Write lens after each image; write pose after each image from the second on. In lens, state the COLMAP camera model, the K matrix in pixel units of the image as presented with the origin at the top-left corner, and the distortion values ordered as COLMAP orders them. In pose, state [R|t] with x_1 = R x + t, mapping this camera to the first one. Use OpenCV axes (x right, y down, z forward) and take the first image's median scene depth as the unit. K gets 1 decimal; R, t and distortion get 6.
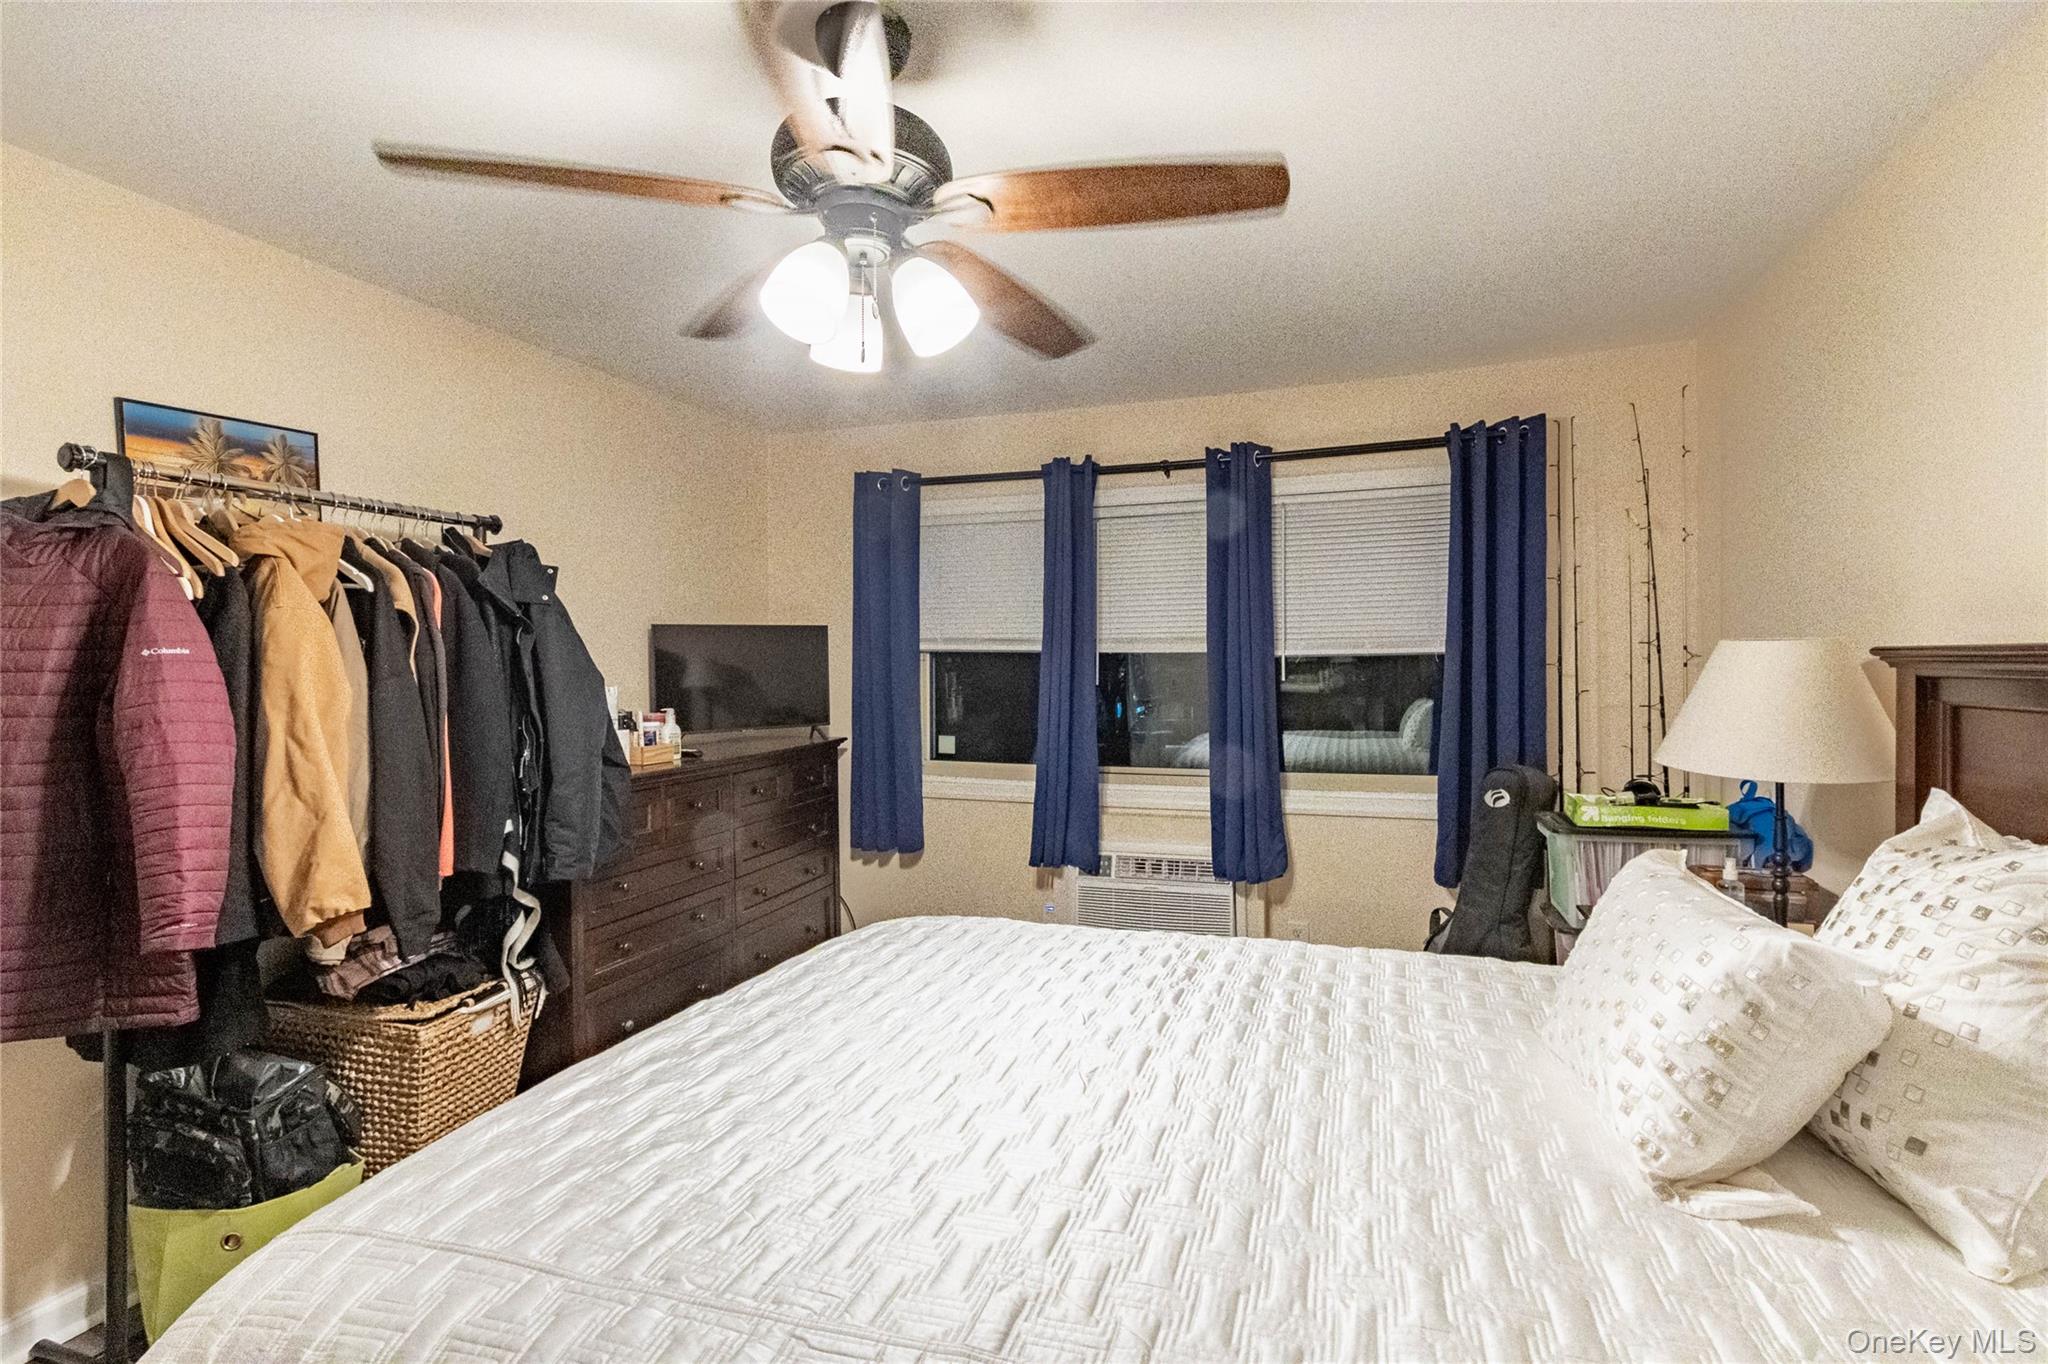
lens RADIAL K [[945.8, 0, 1024.0], [0, 945.8, 682.0], [0, 0, 1]] dist [-0.001922, -0.000931]
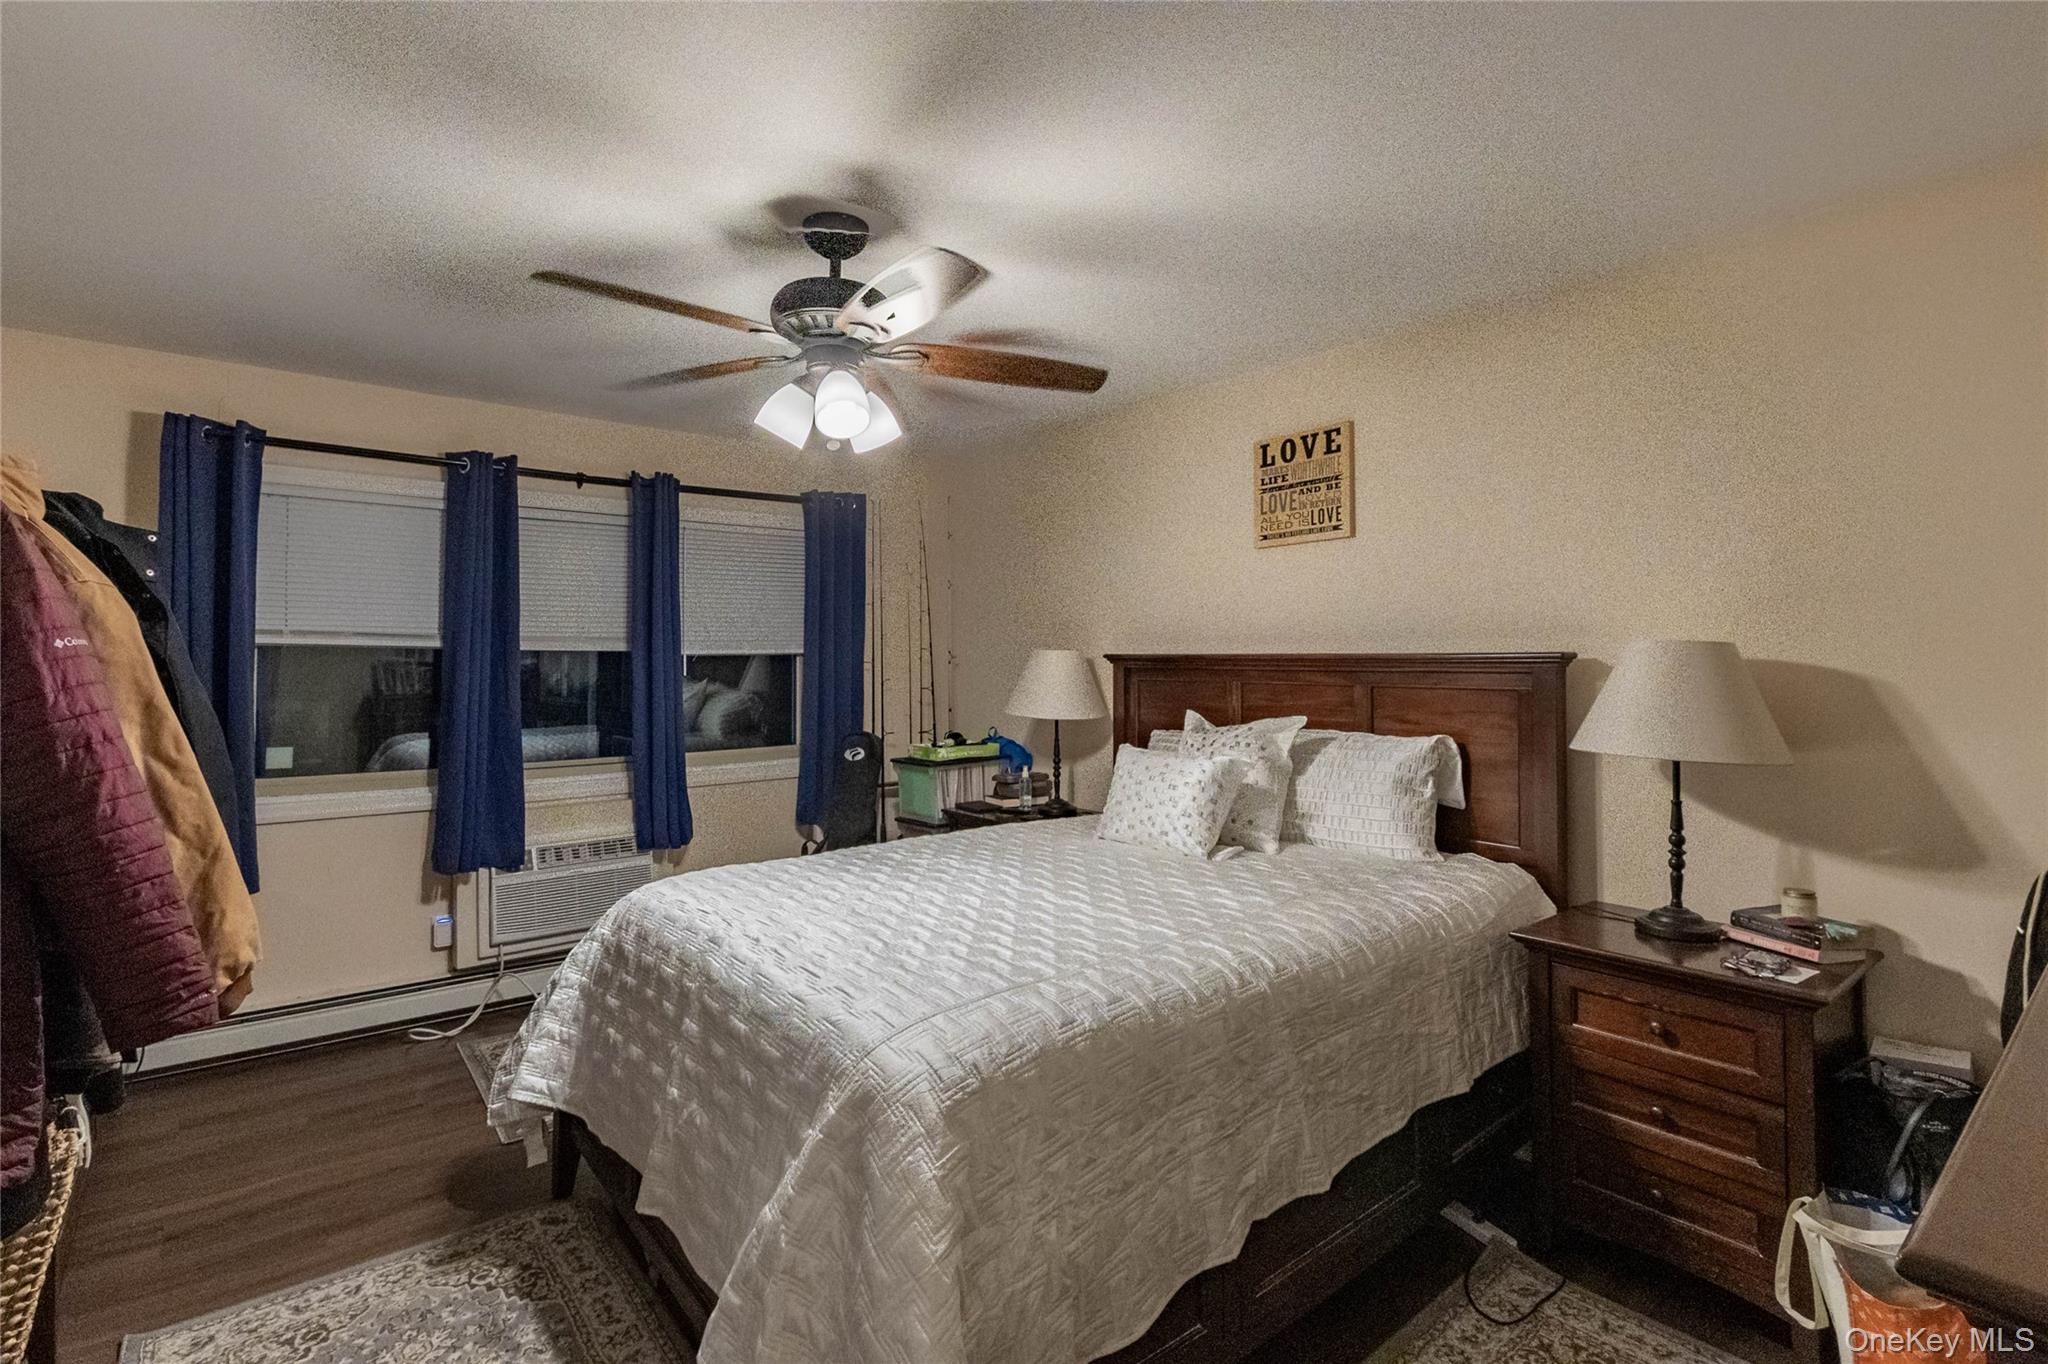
lens RADIAL K [[955.8, 0, 1026.9], [0, 955.8, 658.8], [0, 0, 1]] dist [0.000201, -0.000279]
pose [[0.525519, 0.003870, 0.850773, -0.572580], [0.015503, 0.999780, -0.014124, 0.001068], [-0.850641, 0.020612, 0.525343, -0.001140]]
